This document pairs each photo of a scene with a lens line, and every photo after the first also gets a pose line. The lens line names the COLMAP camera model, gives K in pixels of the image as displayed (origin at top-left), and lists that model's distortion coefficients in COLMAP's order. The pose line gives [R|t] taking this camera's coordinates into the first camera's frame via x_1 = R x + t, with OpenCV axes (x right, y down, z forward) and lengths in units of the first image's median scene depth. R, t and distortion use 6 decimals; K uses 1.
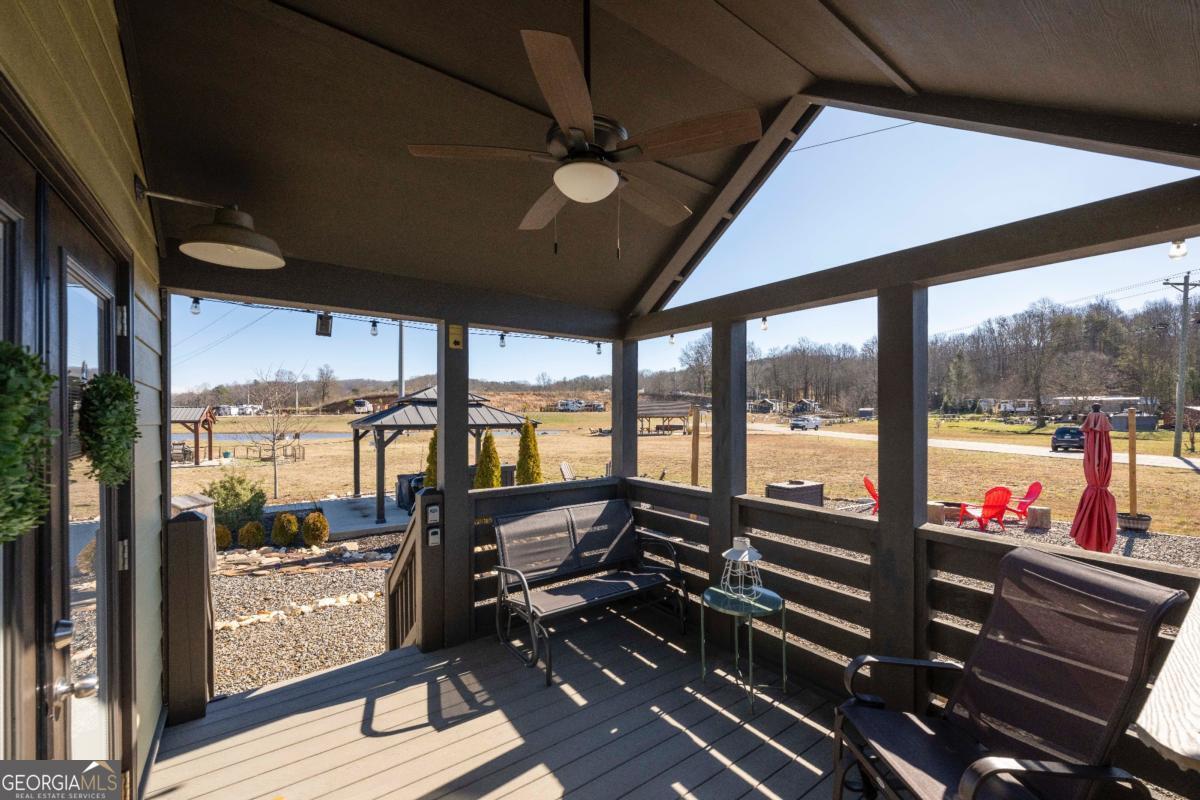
lens RADIAL K [[484.9, 0, 593.3], [0, 484.9, 409.7], [0, 0, 1]] dist [-0.000283, 0.000441]
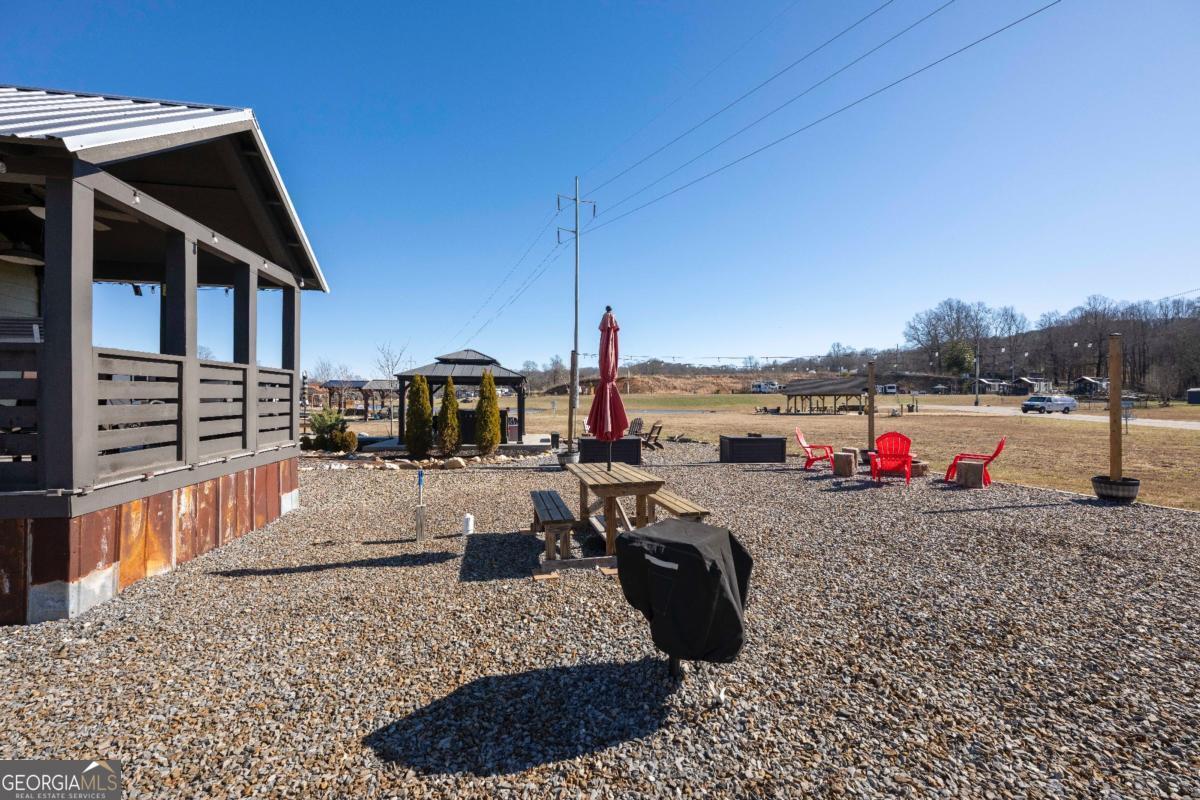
lens RADIAL K [[484.9, 0, 615.4], [0, 484.9, 393.3], [0, 0, 1]] dist [-0.000283, 0.000441]
pose [[0.899312, -0.001846, -0.437304, 0.144074], [-0.003009, 0.999941, -0.010410, 0.018920], [0.437298, 0.010678, 0.899253, 0.001709]]
